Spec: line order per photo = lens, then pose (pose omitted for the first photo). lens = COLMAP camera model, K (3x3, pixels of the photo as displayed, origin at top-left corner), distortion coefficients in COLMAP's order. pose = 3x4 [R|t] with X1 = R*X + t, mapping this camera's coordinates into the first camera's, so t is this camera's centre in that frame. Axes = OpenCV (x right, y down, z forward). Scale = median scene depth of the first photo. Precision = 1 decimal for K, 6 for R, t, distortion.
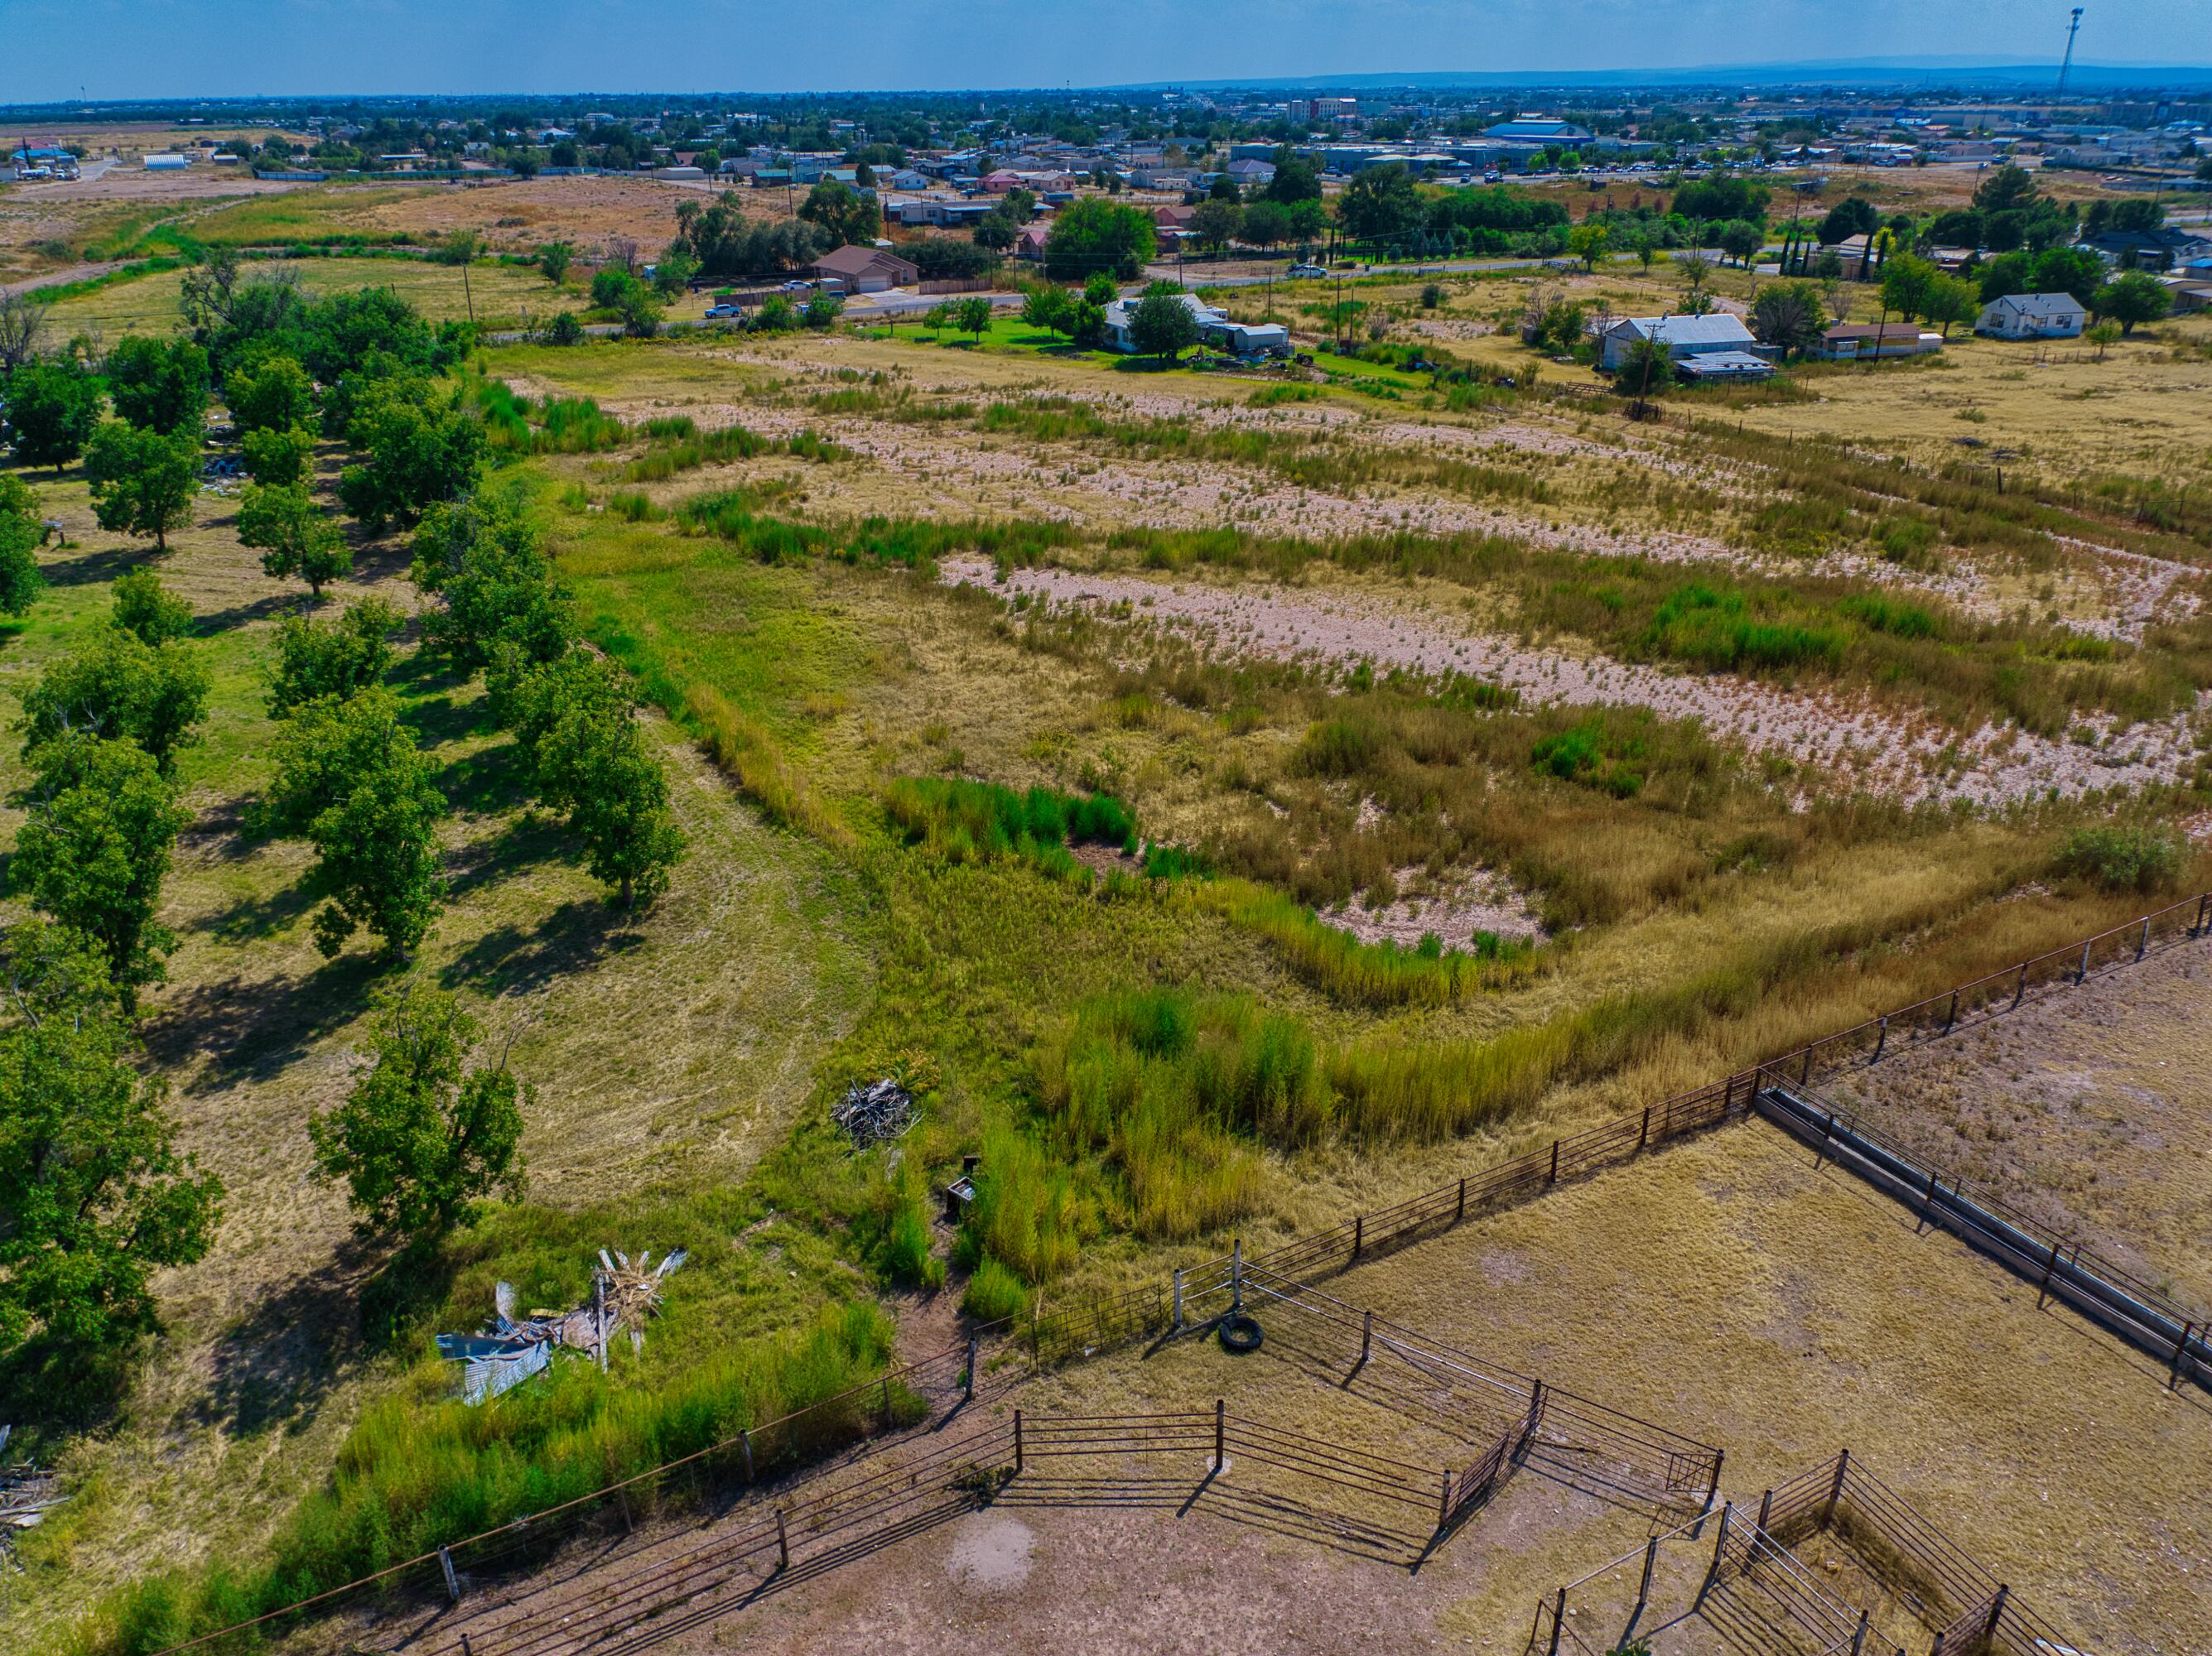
lens RADIAL K [[1567.0, 0, 1106.0], [0, 1567.0, 828.0], [0, 0, 1]] dist [0.032191, -0.041315]
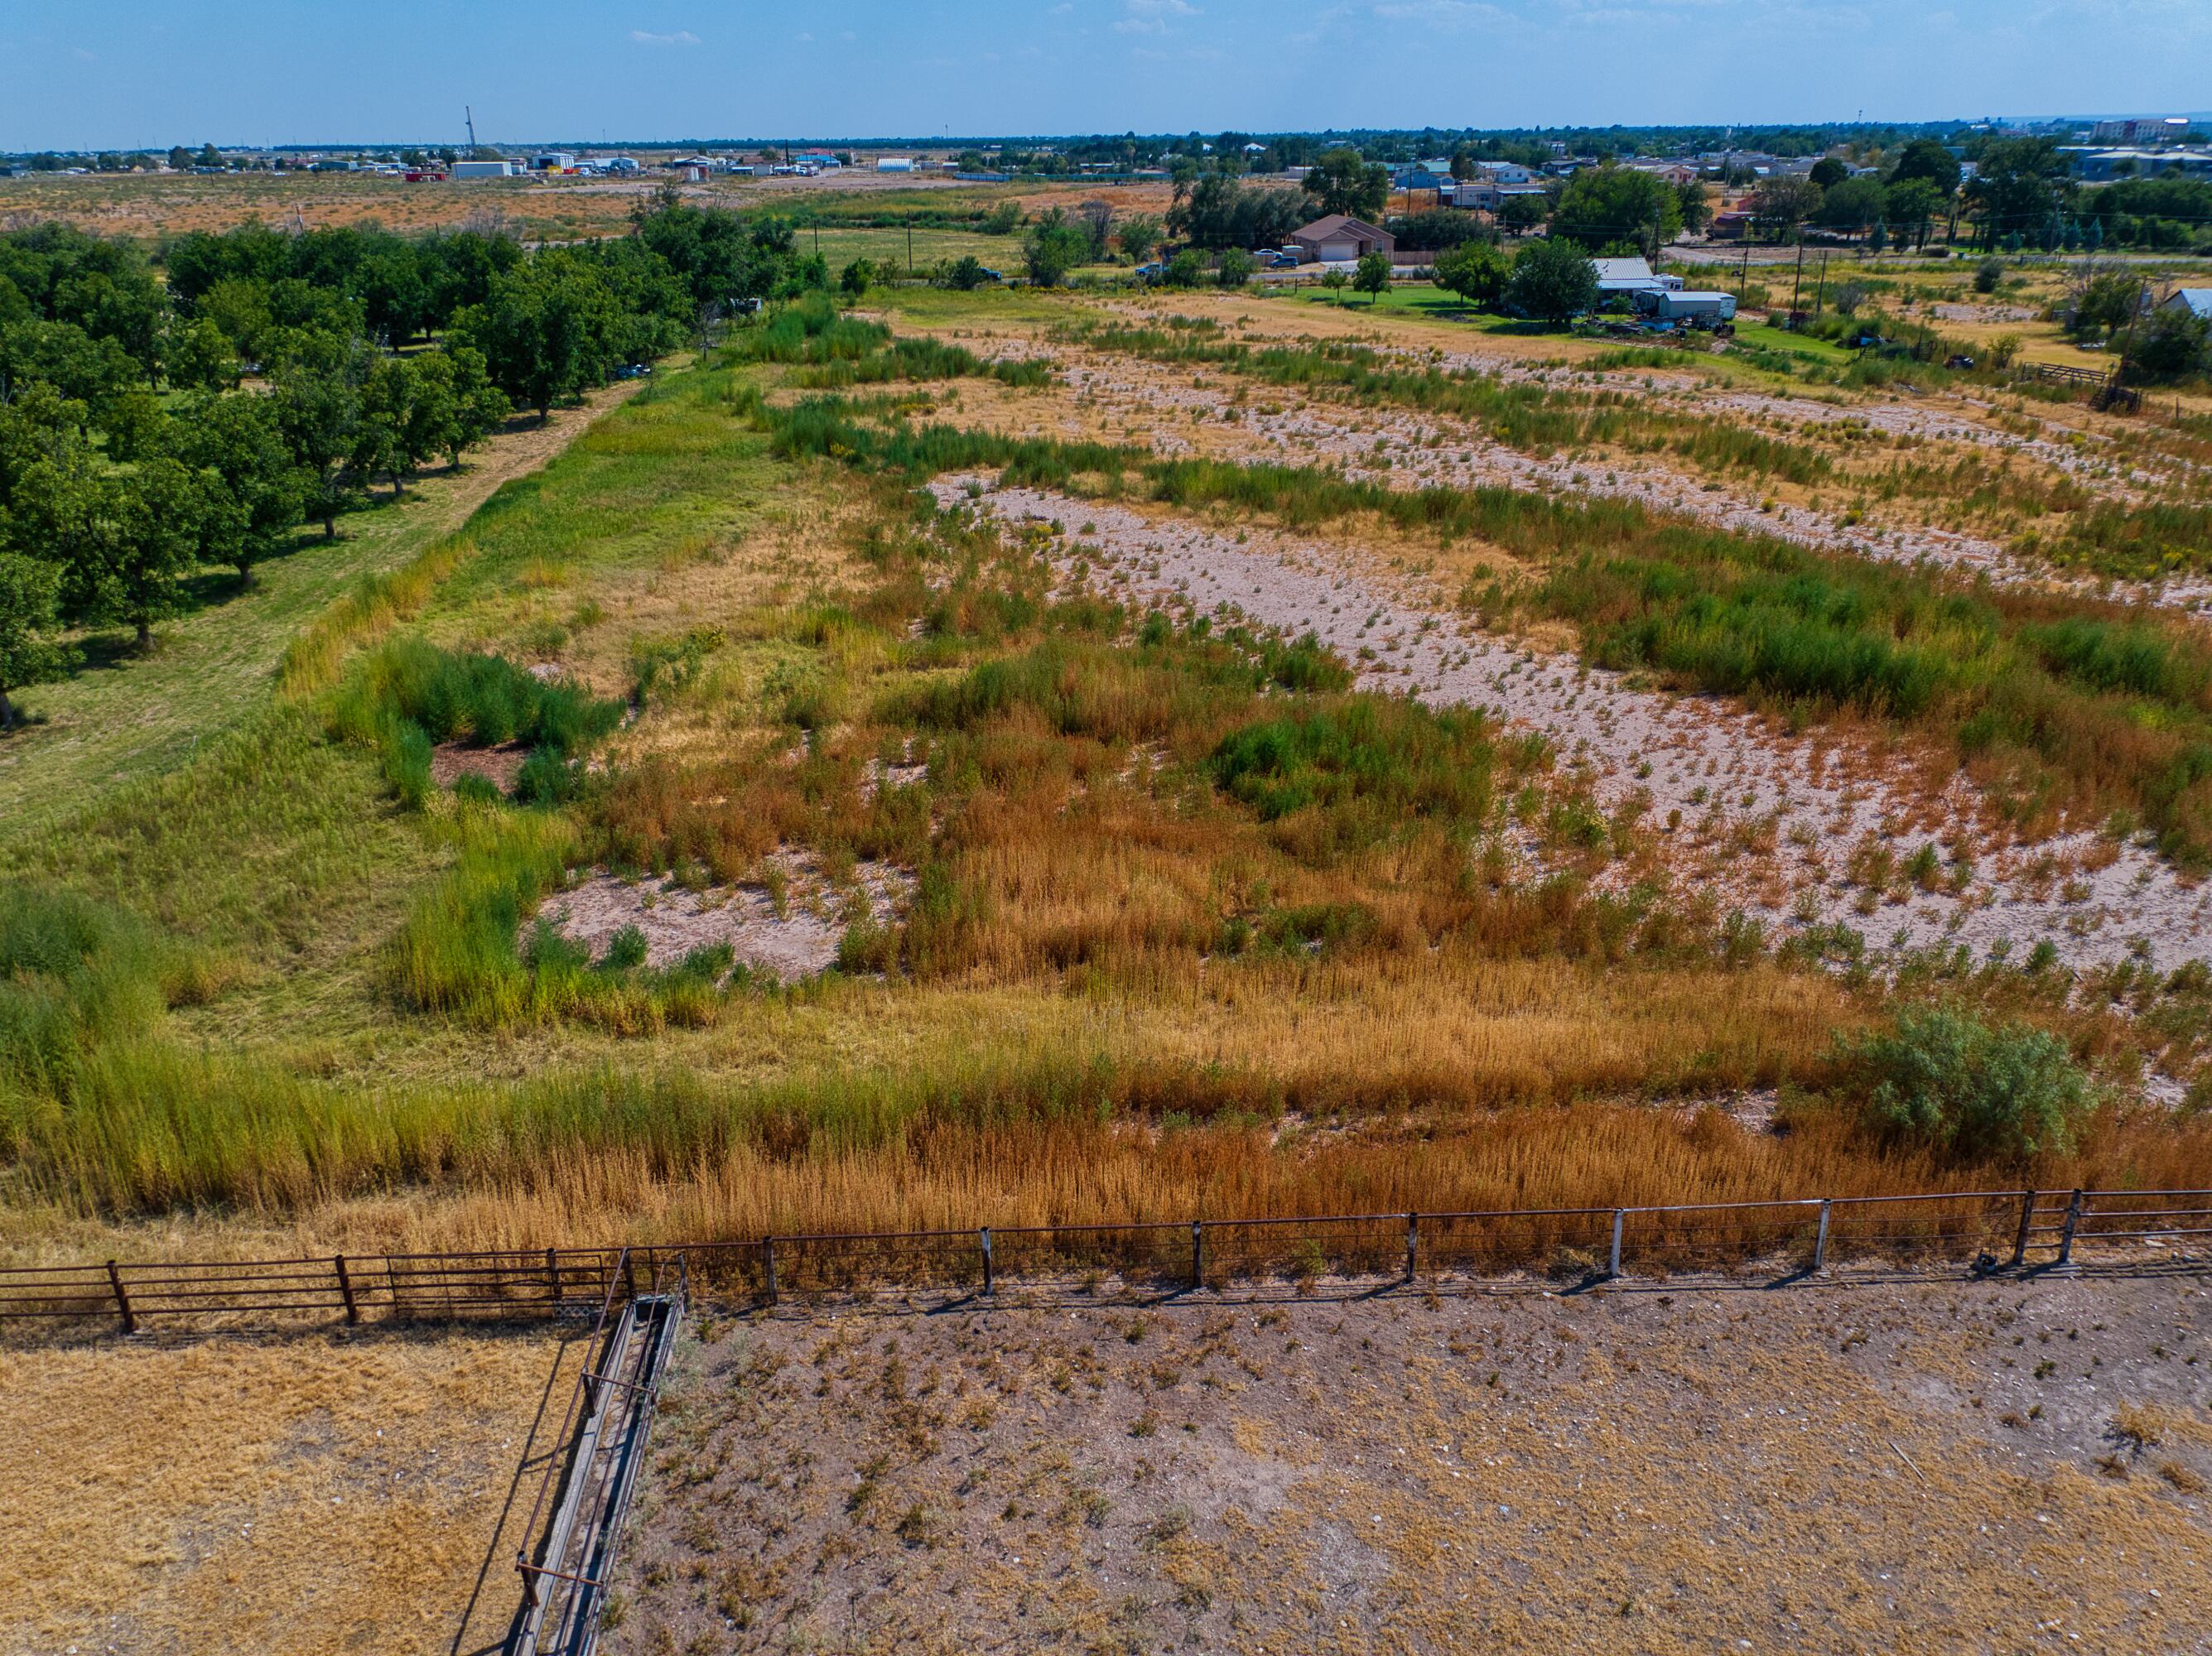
lens RADIAL K [[1514.3, 0, 1106.0], [0, 1514.3, 828.0], [0, 0, 1]] dist [0.030090, -0.036963]
pose [[0.899050, 0.174299, -0.401657, 0.498112], [-0.177615, 0.983664, 0.029295, -0.022645], [0.400202, 0.045002, 0.915322, 0.390046]]
